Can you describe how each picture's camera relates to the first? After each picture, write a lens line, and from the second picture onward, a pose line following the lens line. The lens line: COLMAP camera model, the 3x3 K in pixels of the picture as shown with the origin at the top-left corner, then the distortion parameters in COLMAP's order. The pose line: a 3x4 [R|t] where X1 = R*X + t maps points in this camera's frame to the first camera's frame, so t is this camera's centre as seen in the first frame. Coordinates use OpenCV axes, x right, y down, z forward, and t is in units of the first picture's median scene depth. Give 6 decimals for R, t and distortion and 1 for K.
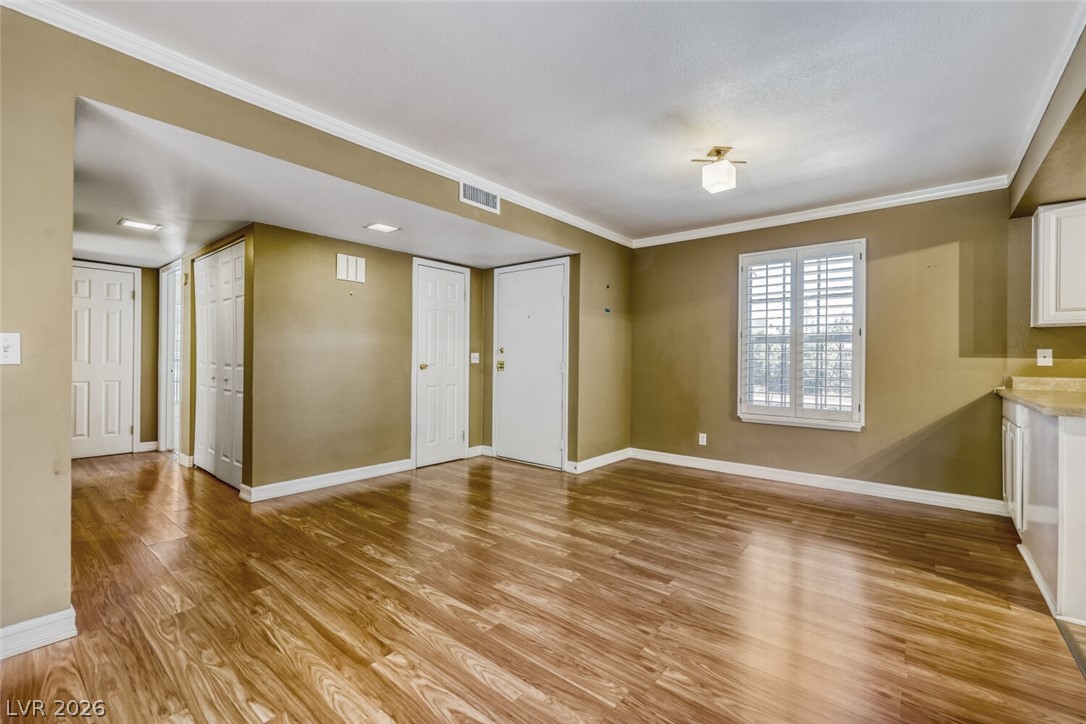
lens RADIAL K [[463.8, 0, 544.8], [0, 463.8, 359.5], [0, 0, 1]] dist [-0.000538, -0.000098]
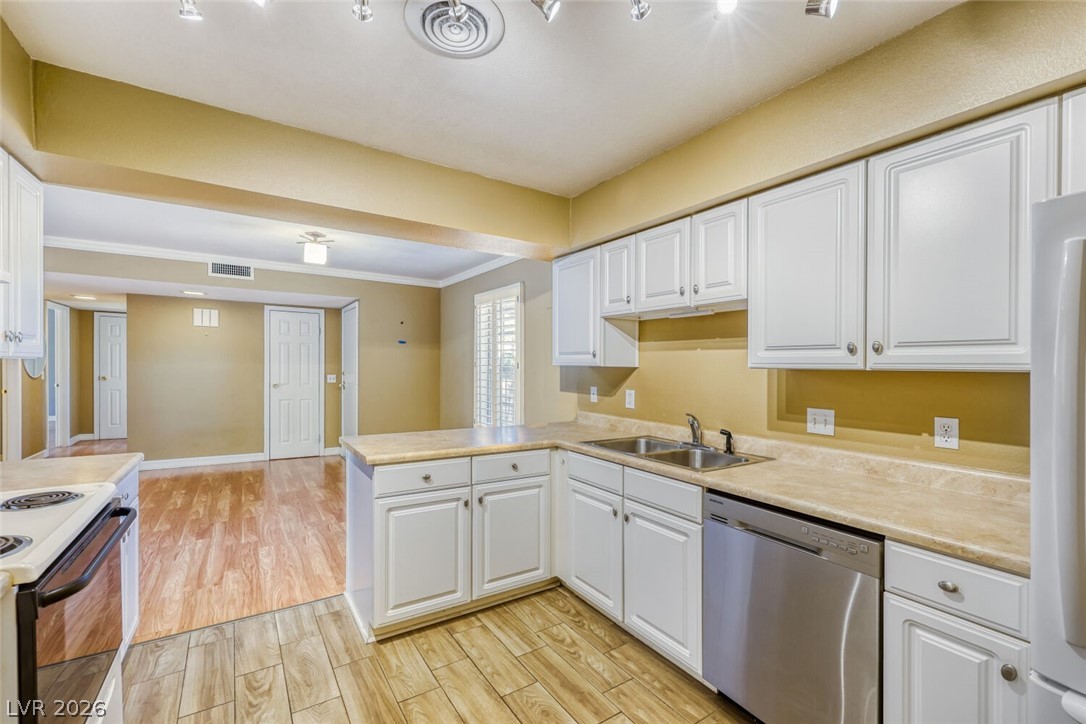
lens RADIAL K [[459.4, 0, 538.9], [0, 459.4, 372.8], [0, 0, 1]] dist [0.000351, 0.000115]
pose [[0.952968, 0.011974, -0.302834, 1.077950], [-0.007873, 0.999860, 0.014760, -0.058793], [0.302968, -0.011682, 0.952929, -0.054679]]
